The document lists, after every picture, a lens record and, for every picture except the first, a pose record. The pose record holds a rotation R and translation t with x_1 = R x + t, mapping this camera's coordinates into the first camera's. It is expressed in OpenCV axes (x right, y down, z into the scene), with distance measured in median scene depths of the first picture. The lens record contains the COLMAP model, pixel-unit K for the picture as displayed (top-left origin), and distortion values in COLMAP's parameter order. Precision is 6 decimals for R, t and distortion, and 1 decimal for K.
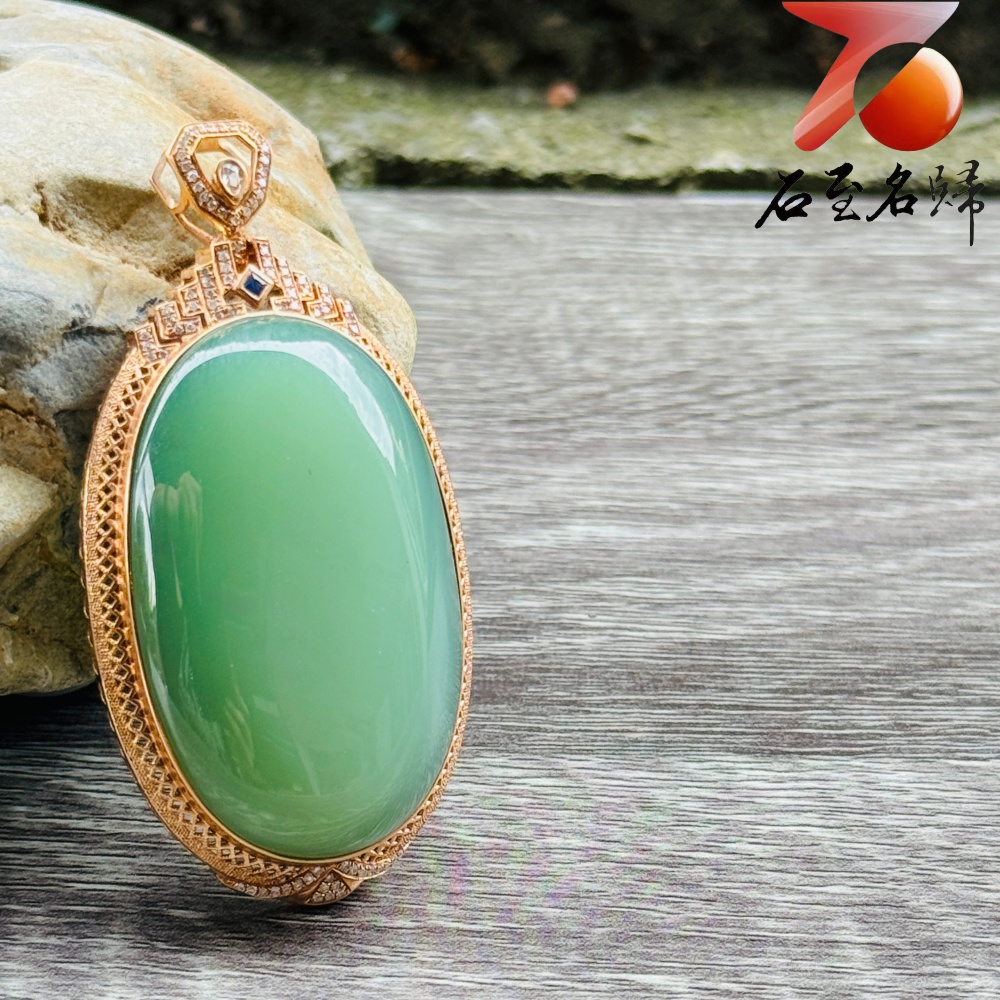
lens RADIAL K [[3196.2, 0, 500.0], [0, 3196.2, 500.0], [0, 0, 1]] dist [0.126419, -0.061875]
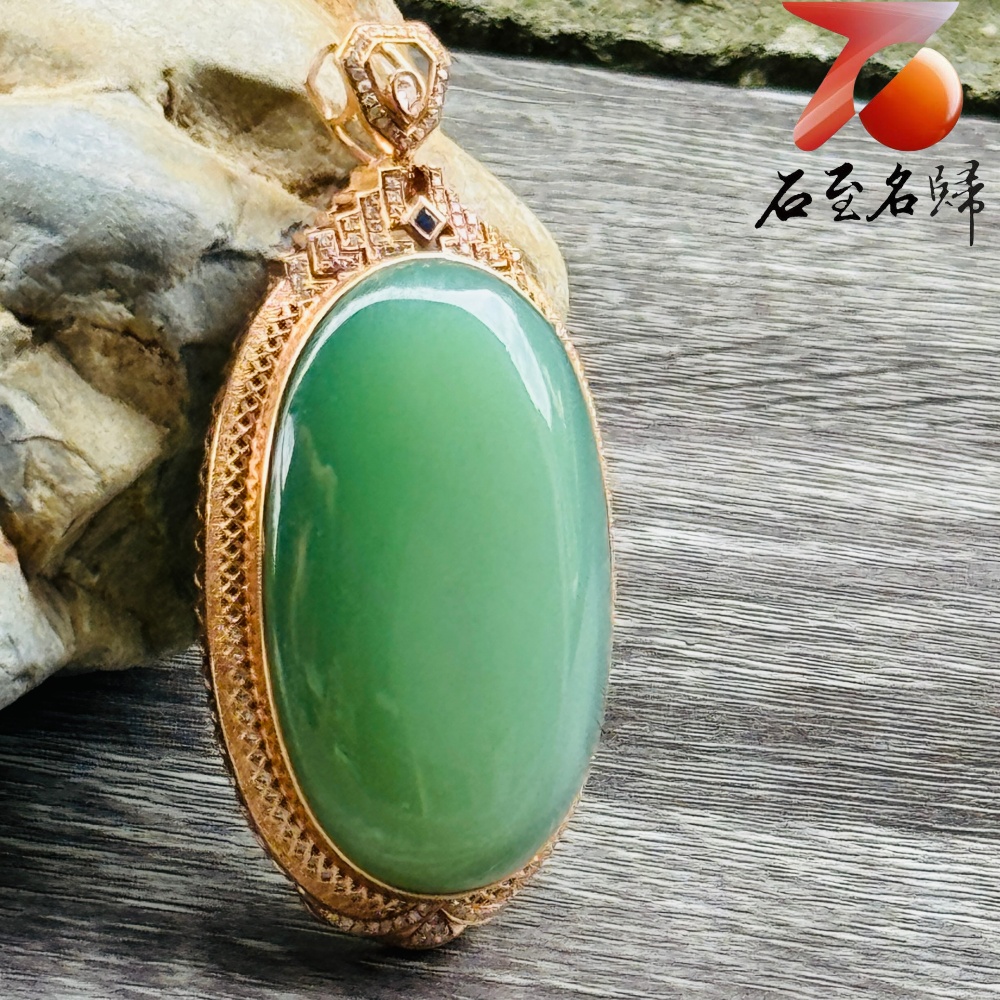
lens RADIAL K [[6401.7, 0, 594.9], [0, 6401.7, 499.7], [0, 0, 1]] dist [0.119990, 2.667464]
pose [[0.986988, 0.099463, 0.126340, -0.232117], [-0.100652, 0.994917, 0.003039, -0.002590], [-0.125395, -0.015716, 0.991982, -0.682175]]
